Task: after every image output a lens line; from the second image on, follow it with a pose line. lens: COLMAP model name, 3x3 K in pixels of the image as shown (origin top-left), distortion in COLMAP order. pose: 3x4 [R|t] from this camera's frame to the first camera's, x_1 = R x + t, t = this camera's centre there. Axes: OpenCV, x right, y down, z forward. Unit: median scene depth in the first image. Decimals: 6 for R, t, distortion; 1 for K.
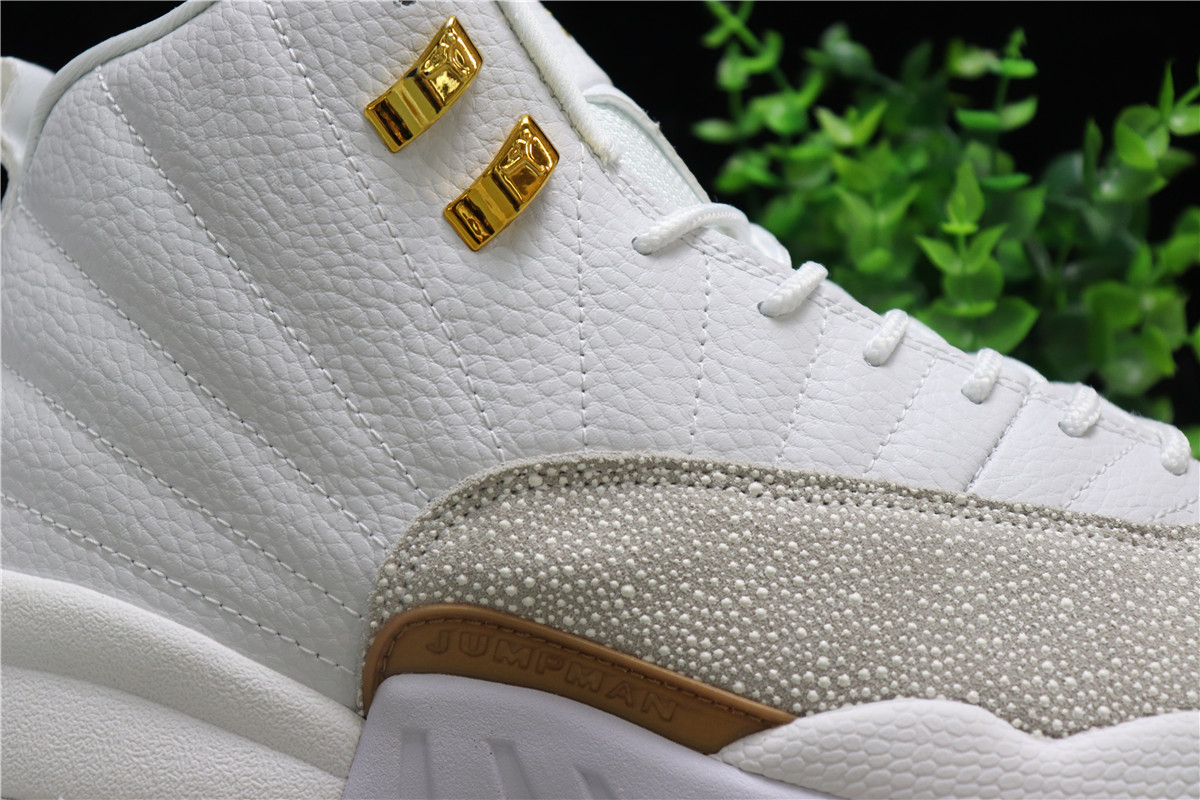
lens RADIAL K [[1758.8, 0, 567.5], [0, 1758.8, 415.1], [0, 0, 1]] dist [-0.039264, 0.000000]
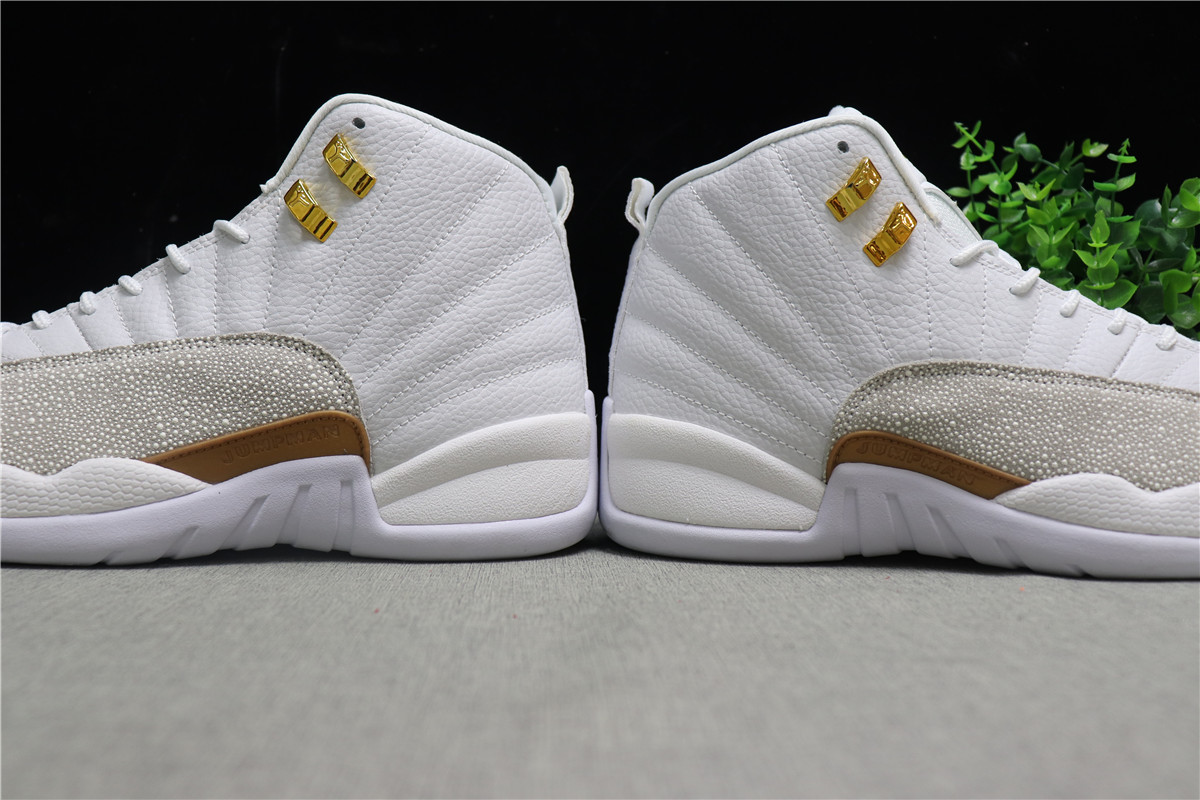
lens RADIAL K [[1163.1, 0, 604.6], [0, 1163.1, 403.2], [0, 0, 1]] dist [-0.075109, 0.000000]
pose [[0.989627, -0.006887, -0.143499, -0.183480], [0.013826, 0.998779, 0.047418, 0.001693], [0.142997, -0.048910, 0.988514, -0.459315]]
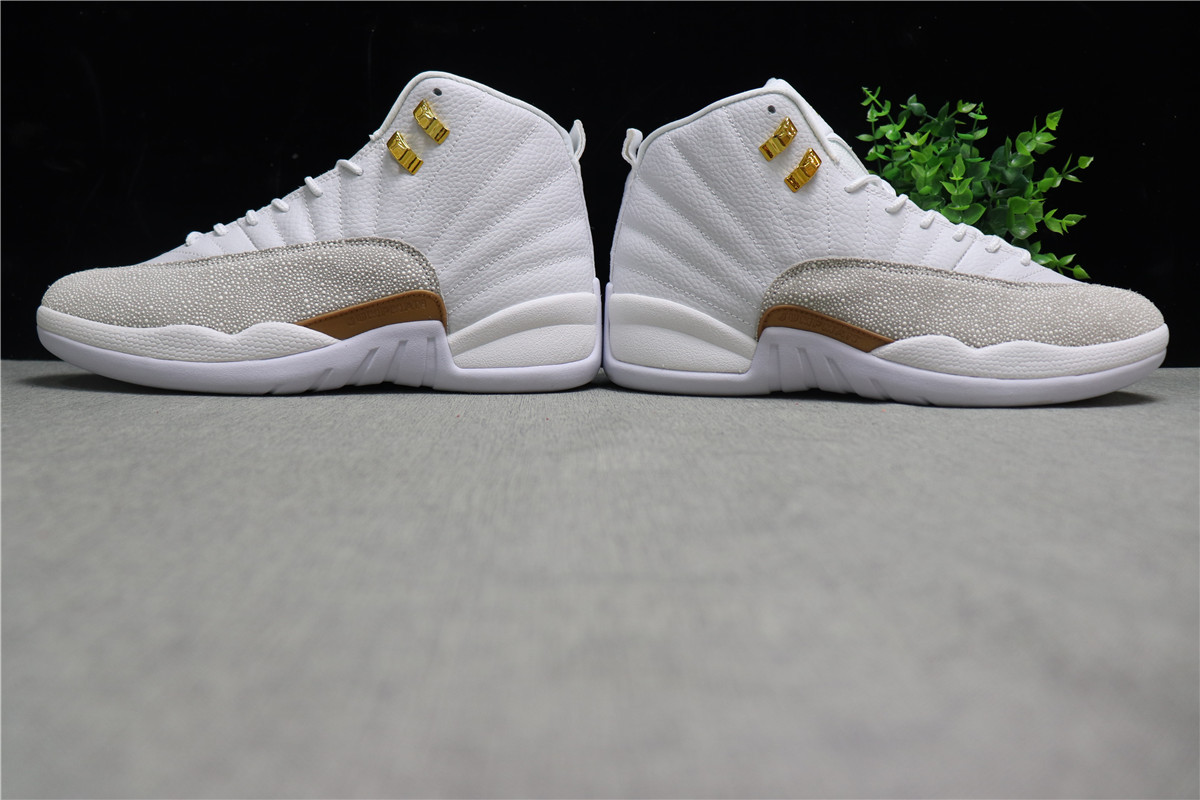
lens RADIAL K [[988.1, 0, 600.3], [0, 988.1, 396.7], [0, 0, 1]] dist [-0.147753, 0.047693]
pose [[0.988063, 0.010825, -0.153673, -0.124361], [0.011064, 0.989966, 0.140873, 0.018083], [0.153656, -0.140892, 0.978028, -0.813964]]
